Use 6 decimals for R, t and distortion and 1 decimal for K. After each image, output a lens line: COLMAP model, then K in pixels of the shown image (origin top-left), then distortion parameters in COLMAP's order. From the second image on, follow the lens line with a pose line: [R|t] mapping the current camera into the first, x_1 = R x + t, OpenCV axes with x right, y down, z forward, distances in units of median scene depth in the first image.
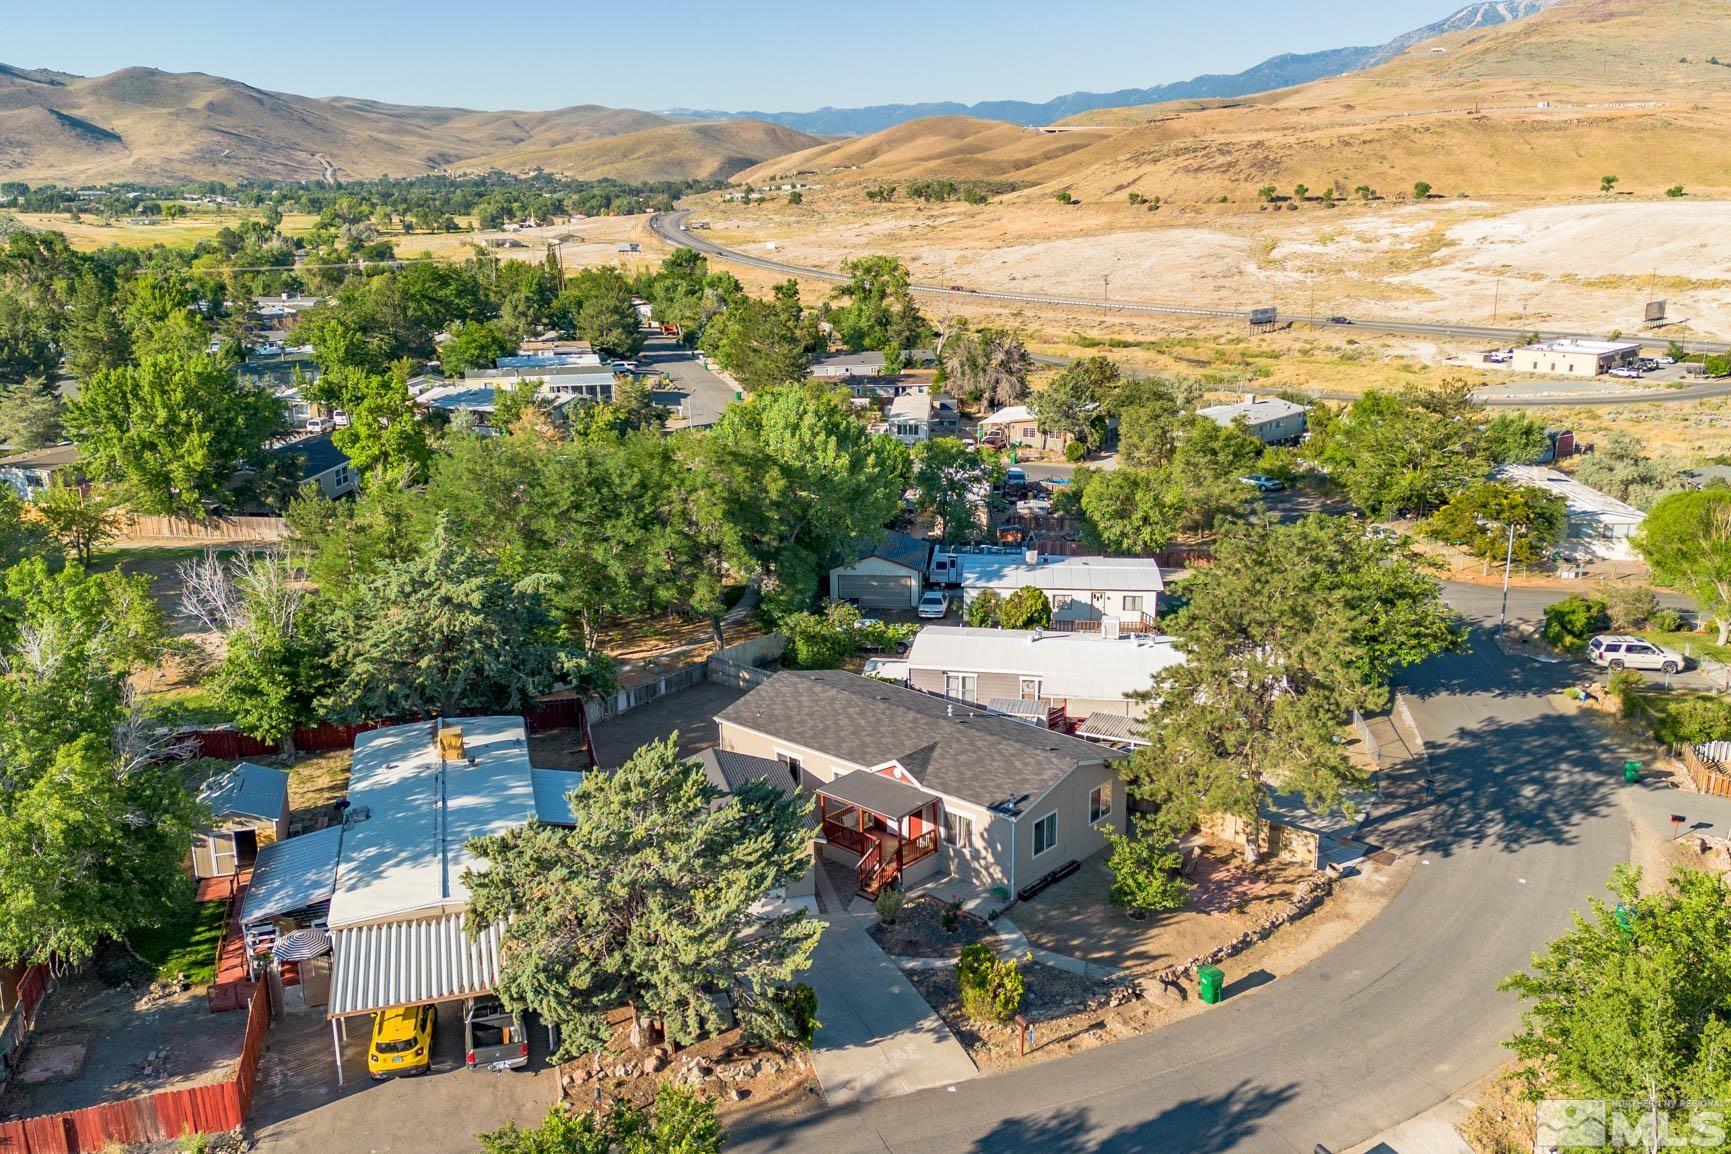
lens RADIAL K [[1449.0, 0, 875.7], [0, 1449.0, 585.2], [0, 0, 1]] dist [0.086806, -0.097196]
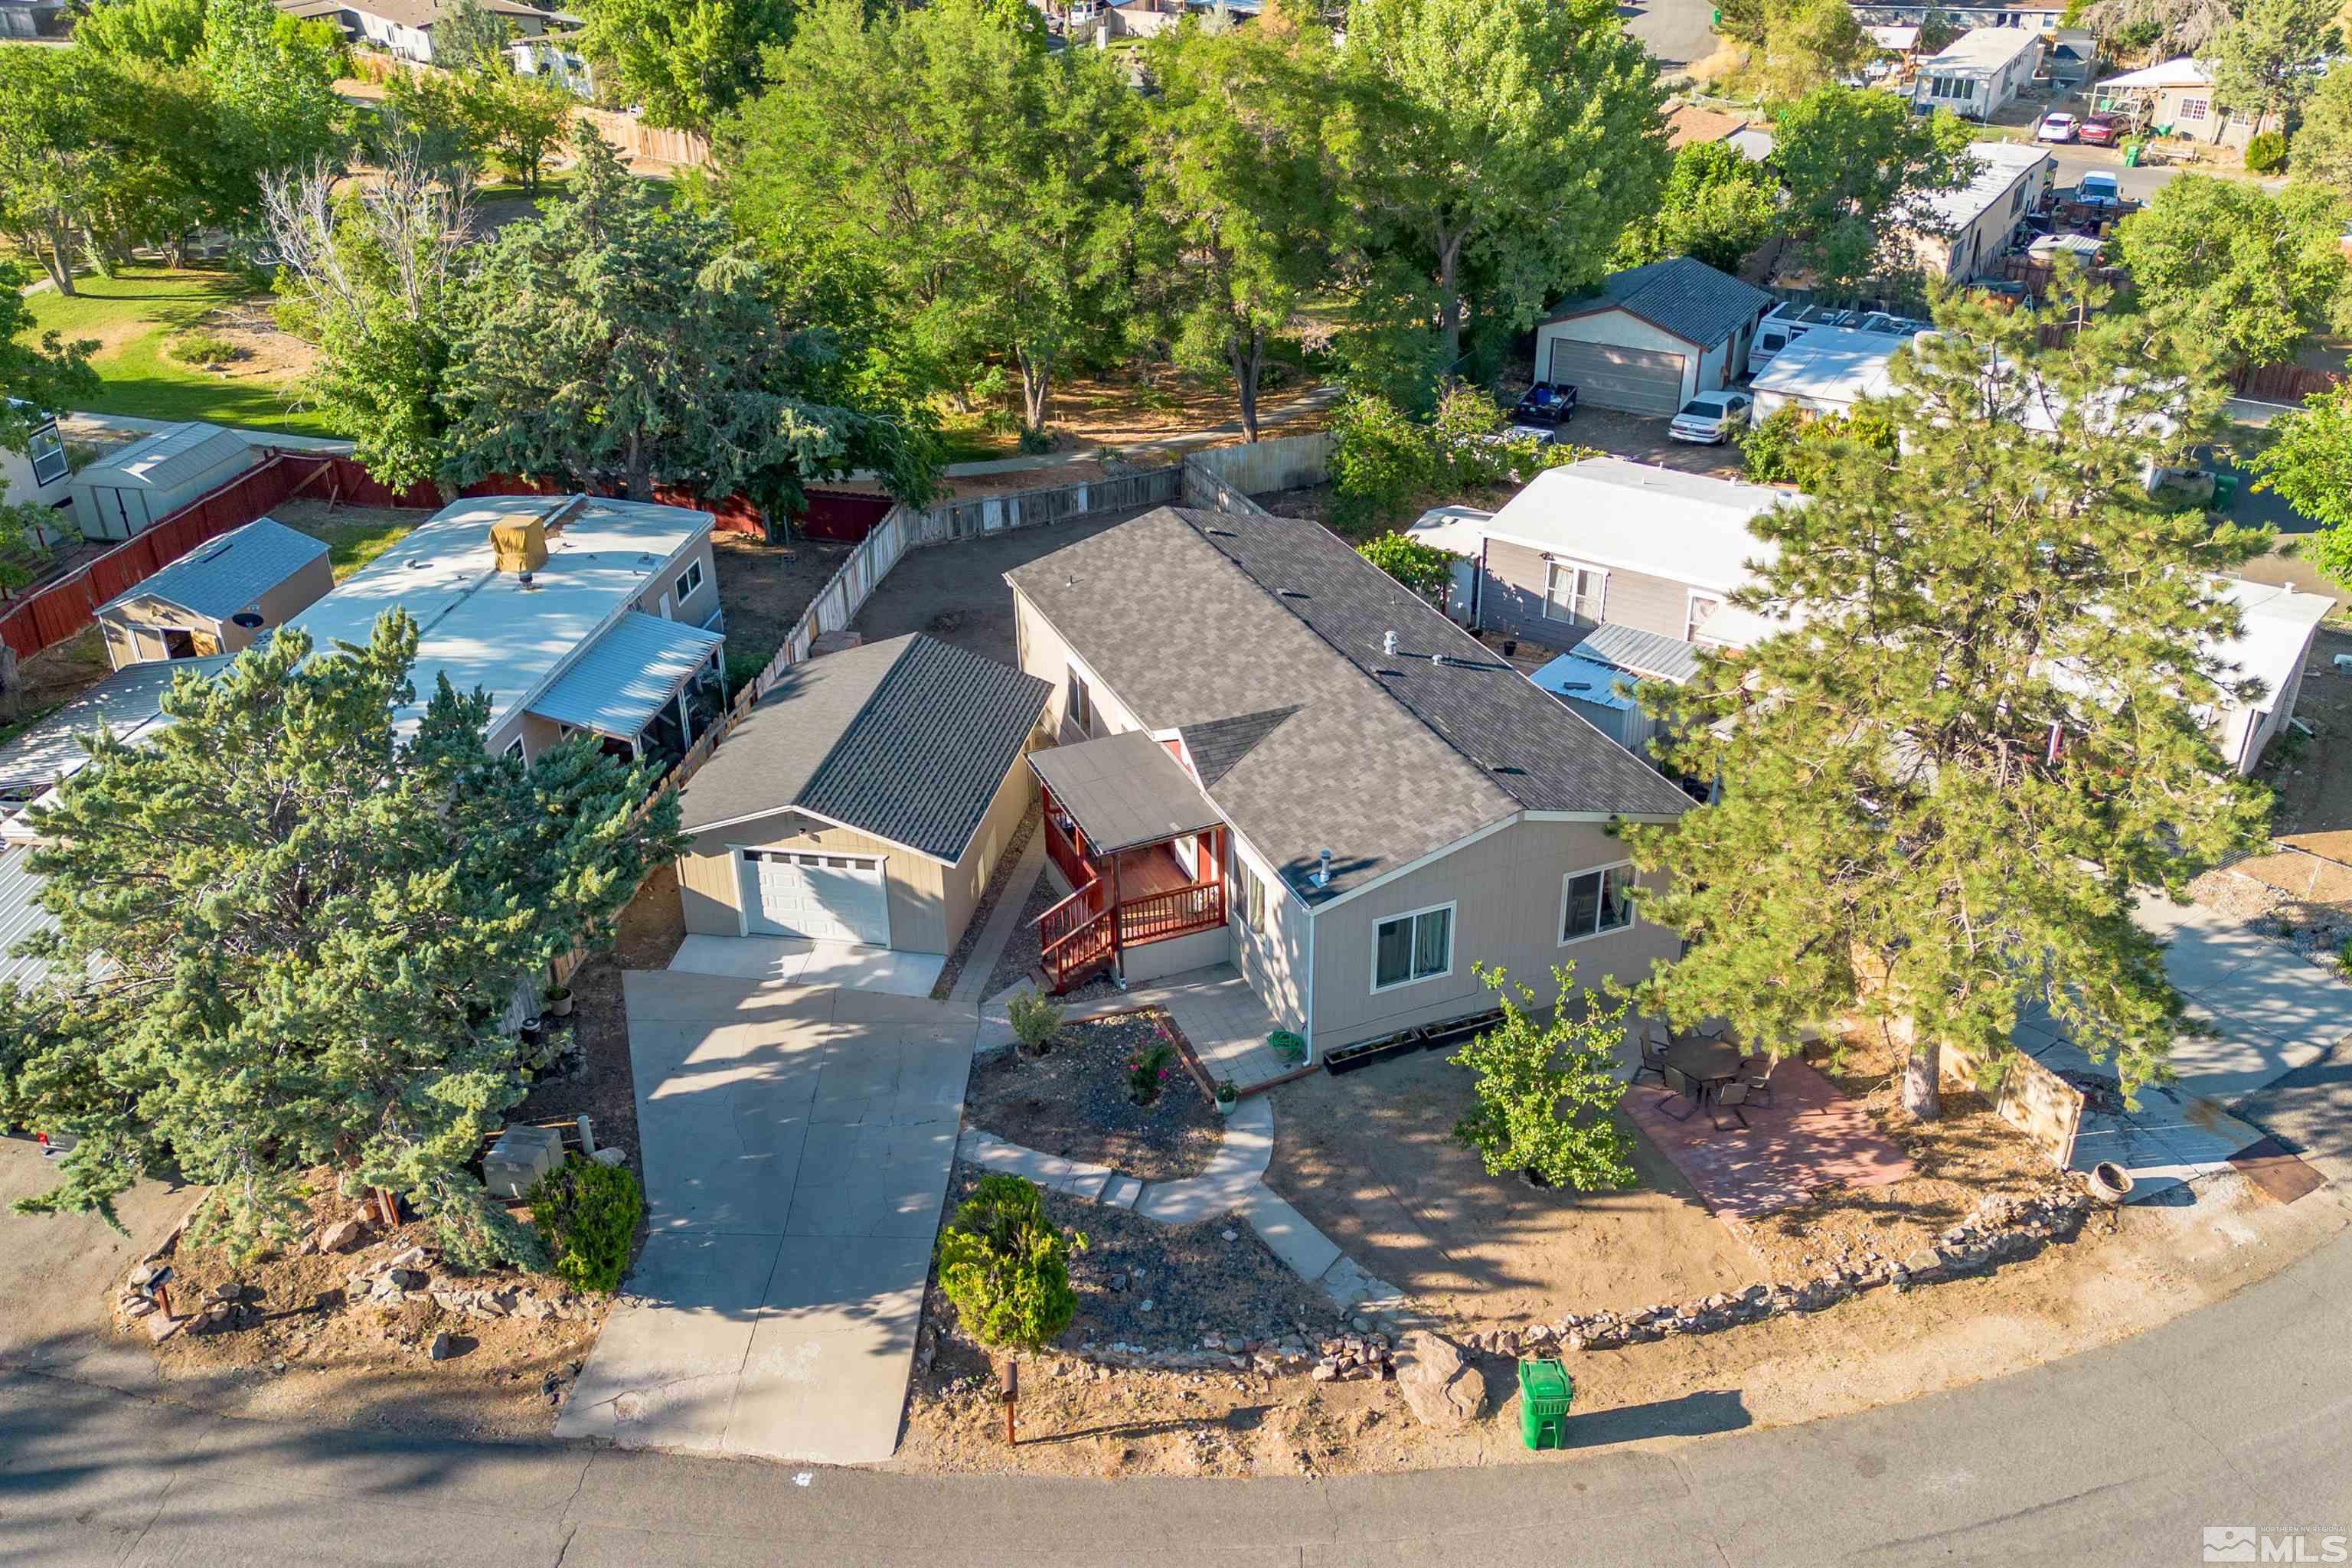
lens RADIAL K [[1968.8, 0, 1195.7], [0, 1968.8, 790.9], [0, 0, 1]] dist [0.086806, -0.097196]
pose [[0.903442, 0.205631, -0.376175, 0.170190], [-0.113897, 0.961052, 0.251806, -0.015771], [0.413303, -0.184647, 0.891676, 0.257902]]
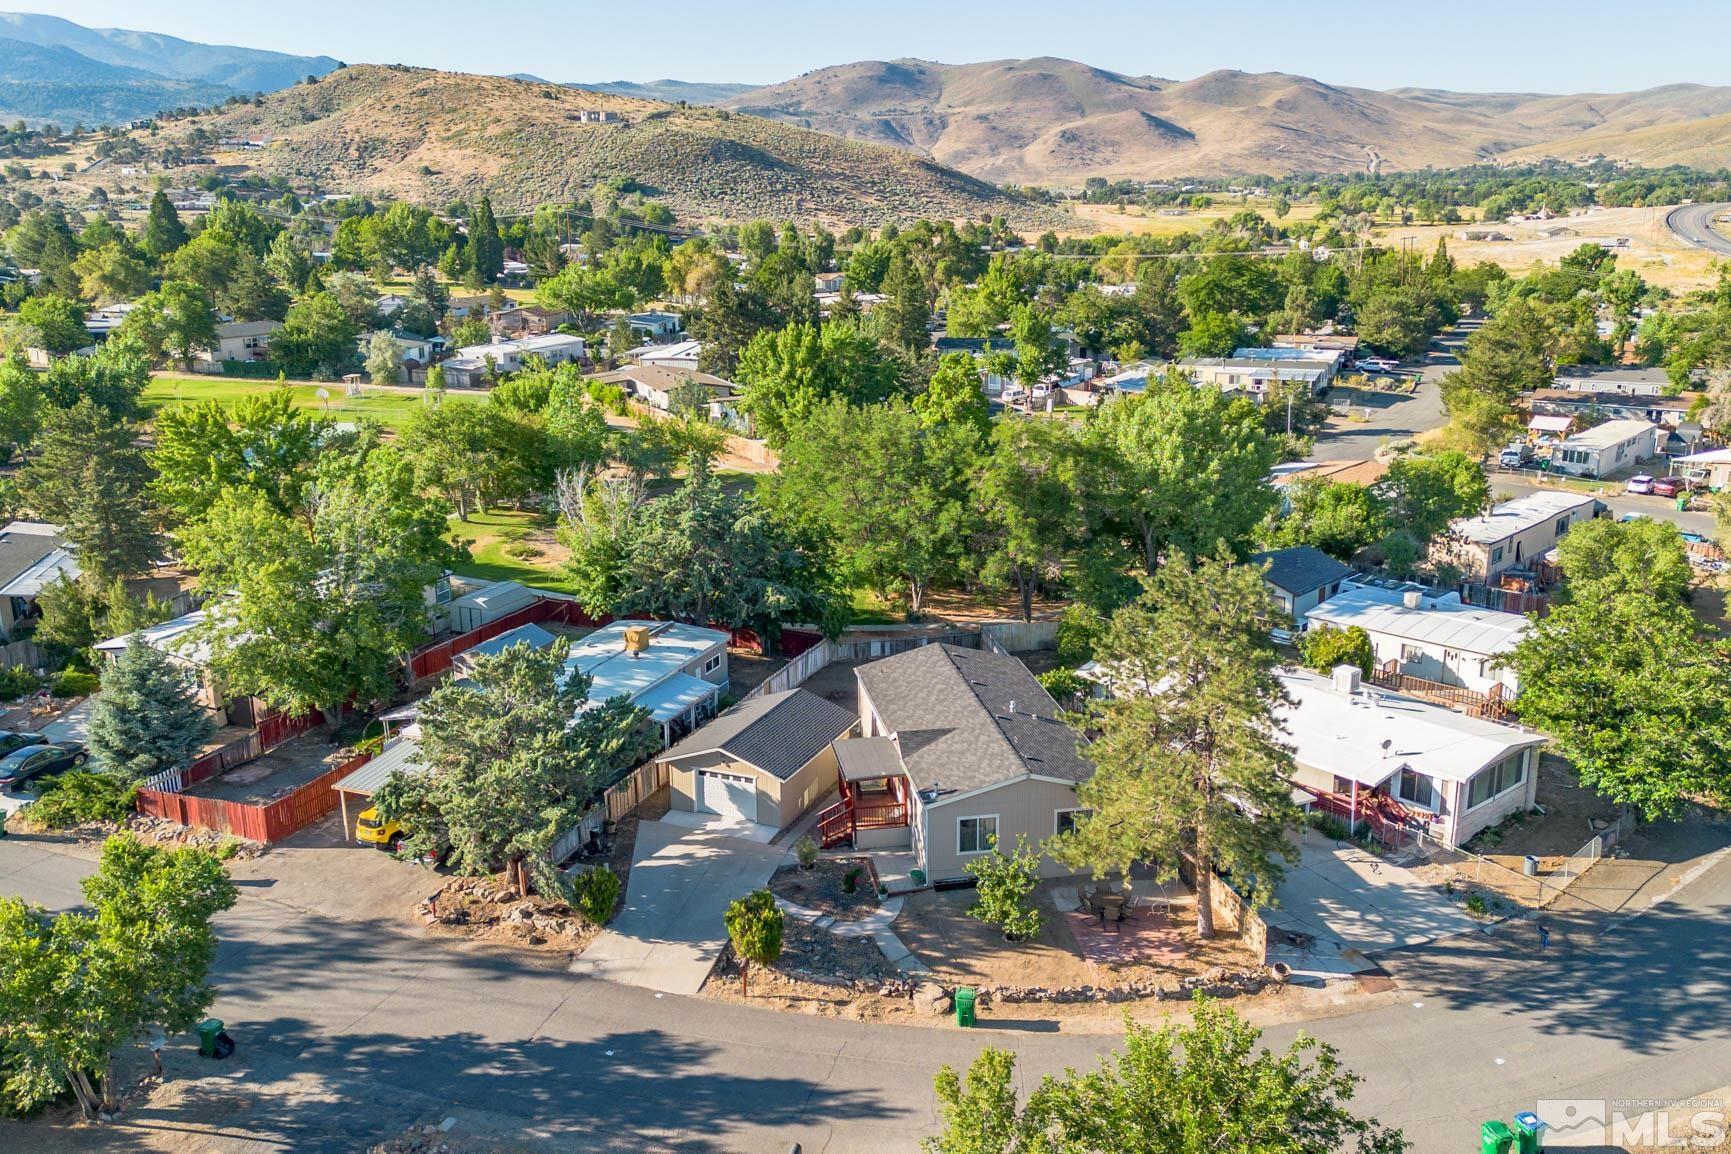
lens RADIAL K [[1449.0, 0, 877.2], [0, 1449.0, 579.8], [0, 0, 1]] dist [0.086806, -0.097196]
pose [[0.783574, 0.166612, -0.598542, 0.384440], [-0.165260, 0.984560, 0.057717, -0.028796], [0.598917, 0.053689, 0.799010, 0.092393]]
